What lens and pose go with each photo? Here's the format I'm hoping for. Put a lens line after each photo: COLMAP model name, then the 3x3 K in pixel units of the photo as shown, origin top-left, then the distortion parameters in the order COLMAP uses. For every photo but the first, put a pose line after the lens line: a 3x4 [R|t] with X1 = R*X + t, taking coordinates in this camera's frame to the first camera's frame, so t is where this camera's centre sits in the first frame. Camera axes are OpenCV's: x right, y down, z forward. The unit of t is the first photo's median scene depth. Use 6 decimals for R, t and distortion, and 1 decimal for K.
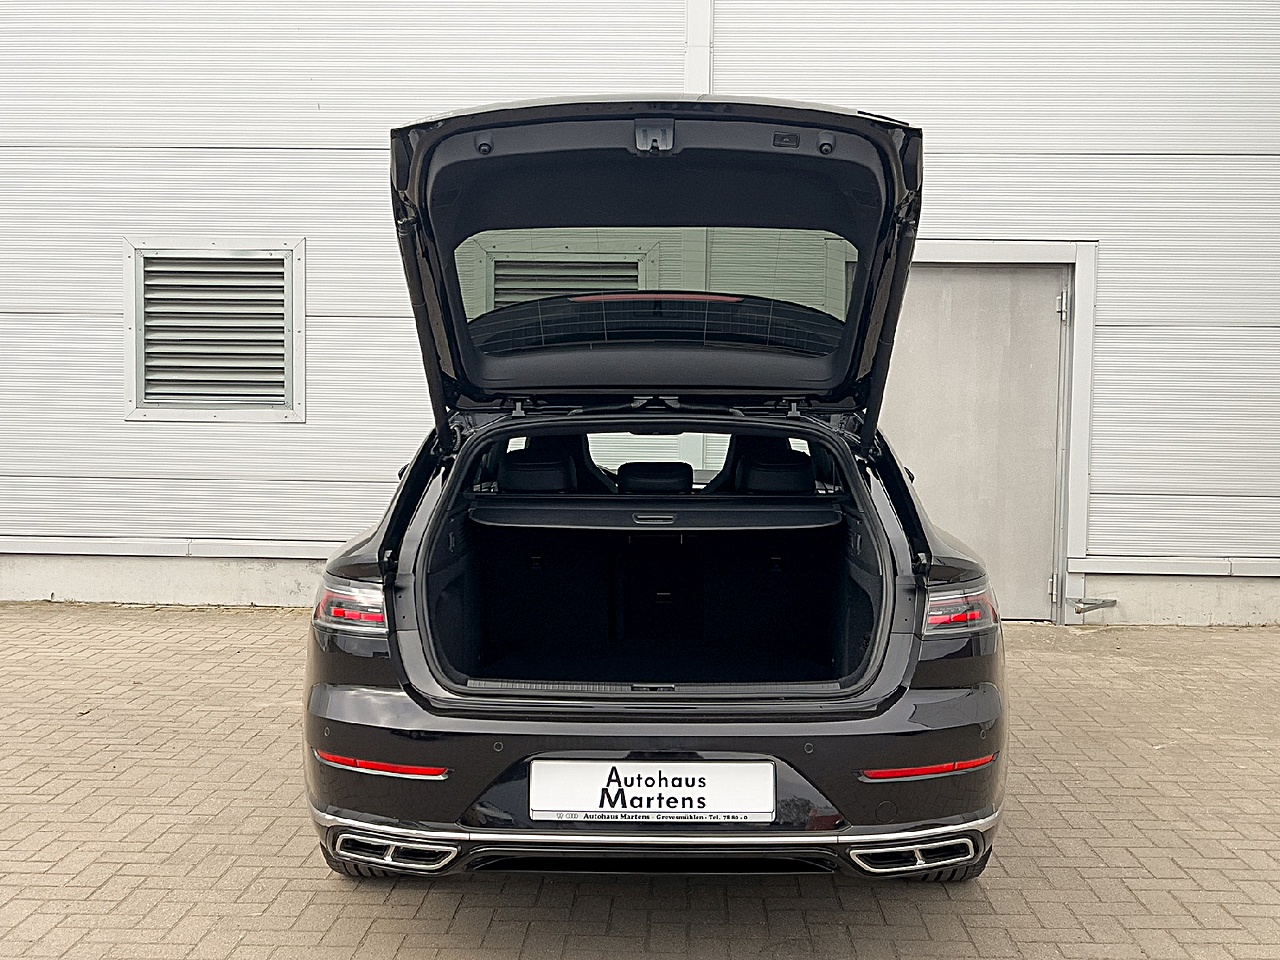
lens RADIAL K [[1520.0, 0, 640.0], [0, 1520.0, 480.0], [0, 0, 1]] dist [0.122568, -0.308830]
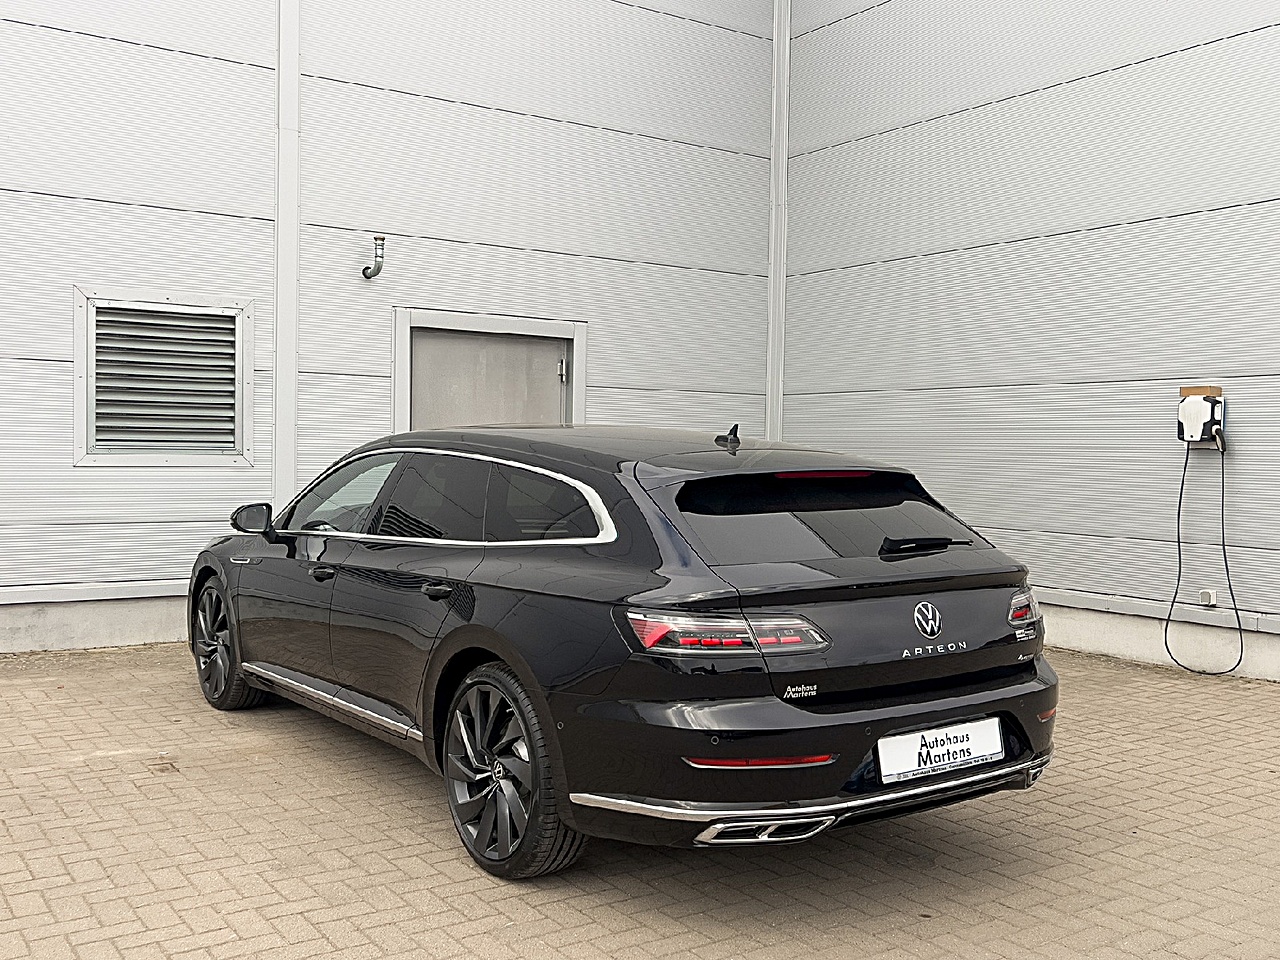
lens RADIAL K [[1283.3, 0, 643.1], [0, 1283.3, 496.0], [0, 0, 1]] dist [0.003231, 0.002706]
pose [[0.800071, -0.024025, 0.599424, -0.853814], [0.025611, 0.999655, 0.005882, -0.032278], [-0.599358, 0.010646, 0.800410, 0.241352]]
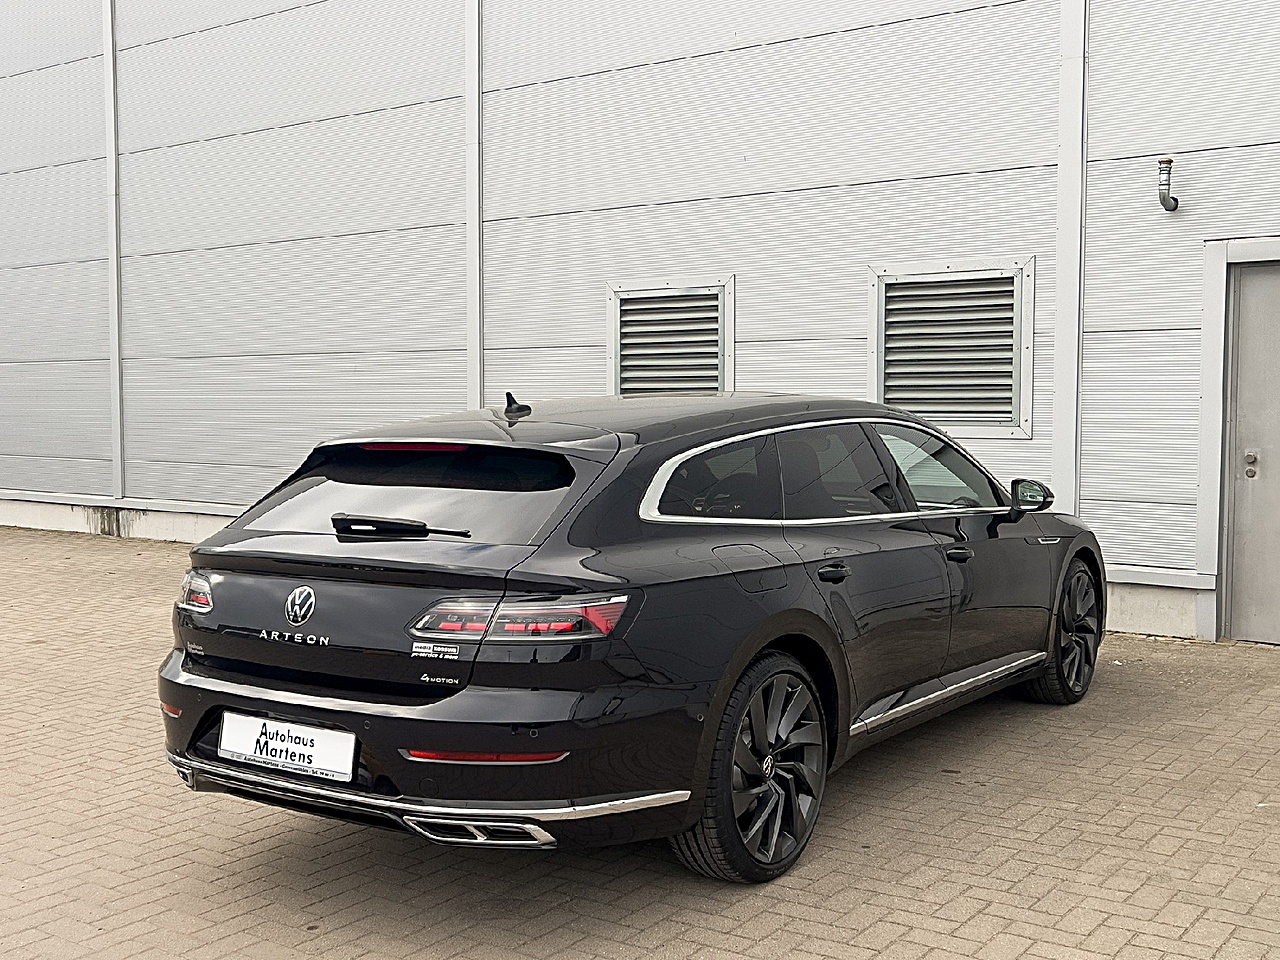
lens RADIAL K [[1437.4, 0, 640.0], [0, 1437.4, 480.0], [0, 0, 1]] dist [-0.017358, 0.004015]
pose [[0.829883, 0.016041, -0.557707, 0.867990], [-0.016487, 0.999855, 0.004225, -0.020612], [0.557694, 0.005688, 0.830027, 0.187721]]
